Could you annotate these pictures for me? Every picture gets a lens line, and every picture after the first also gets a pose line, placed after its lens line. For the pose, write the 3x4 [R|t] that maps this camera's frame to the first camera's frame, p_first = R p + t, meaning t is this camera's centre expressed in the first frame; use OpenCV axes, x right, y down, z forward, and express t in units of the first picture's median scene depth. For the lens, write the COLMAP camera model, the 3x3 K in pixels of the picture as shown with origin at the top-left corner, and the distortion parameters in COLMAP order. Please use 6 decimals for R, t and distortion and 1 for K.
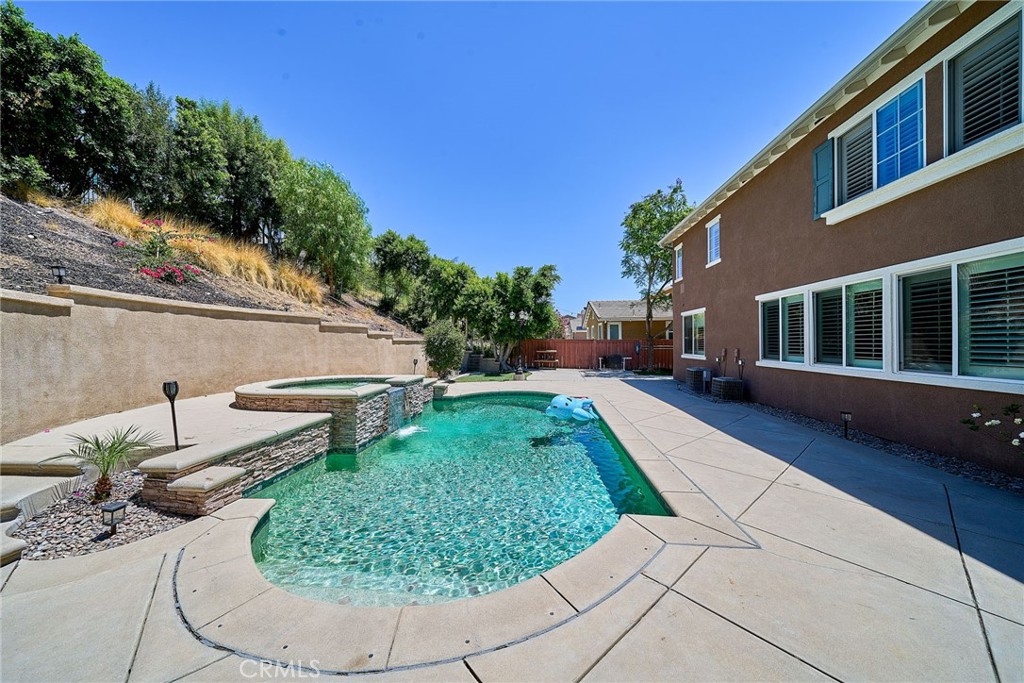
lens RADIAL K [[341.7, 0, 509.4], [0, 341.7, 338.6], [0, 0, 1]] dist [-0.000746, -0.000201]
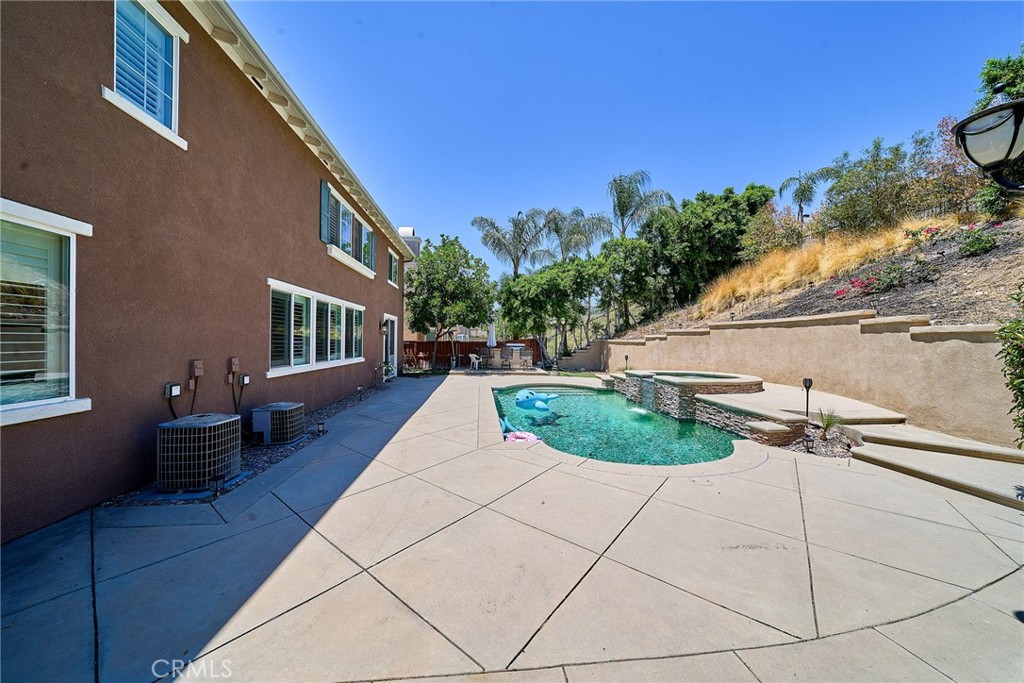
lens RADIAL K [[352.0, 0, 511.7], [0, 352.0, 345.9], [0, 0, 1]] dist [-0.001307, -0.000107]
pose [[-0.981110, -0.003324, -0.193423, 0.301829], [-0.003822, 0.999990, 0.002202, 0.007777], [0.193414, 0.002900, -0.981113, 1.444848]]
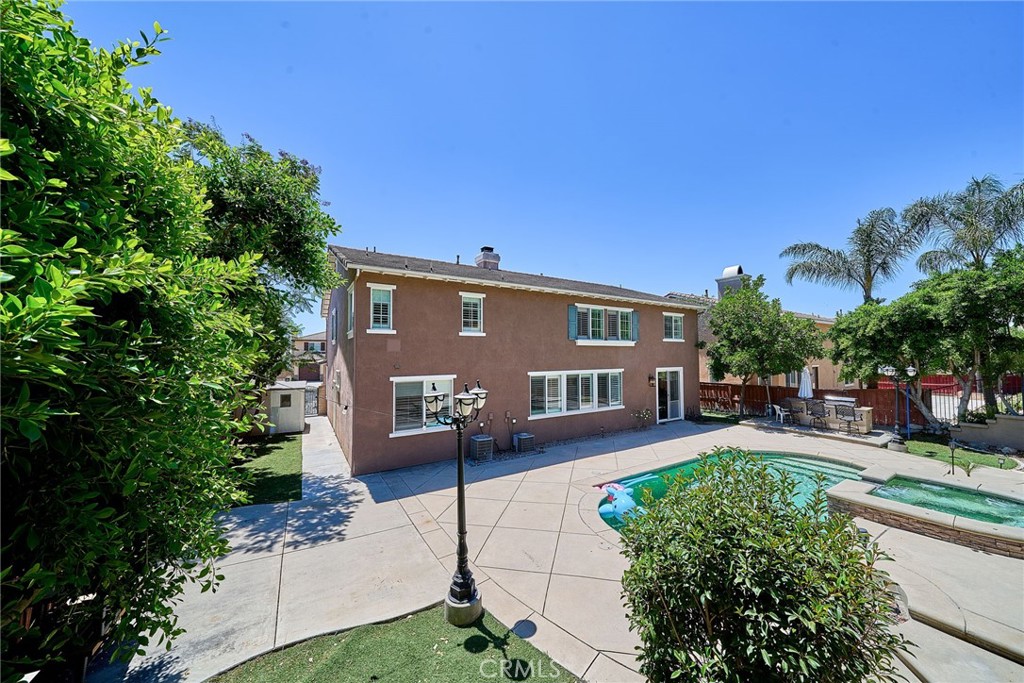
lens RADIAL K [[352.0, 0, 511.7], [0, 352.0, 345.9], [0, 0, 1]] dist [-0.001307, -0.000107]
pose [[-0.598883, 0.035411, 0.800053, -0.355797], [0.005607, 0.999183, -0.040028, -0.141835], [-0.800817, -0.019486, -0.598592, 1.575077]]
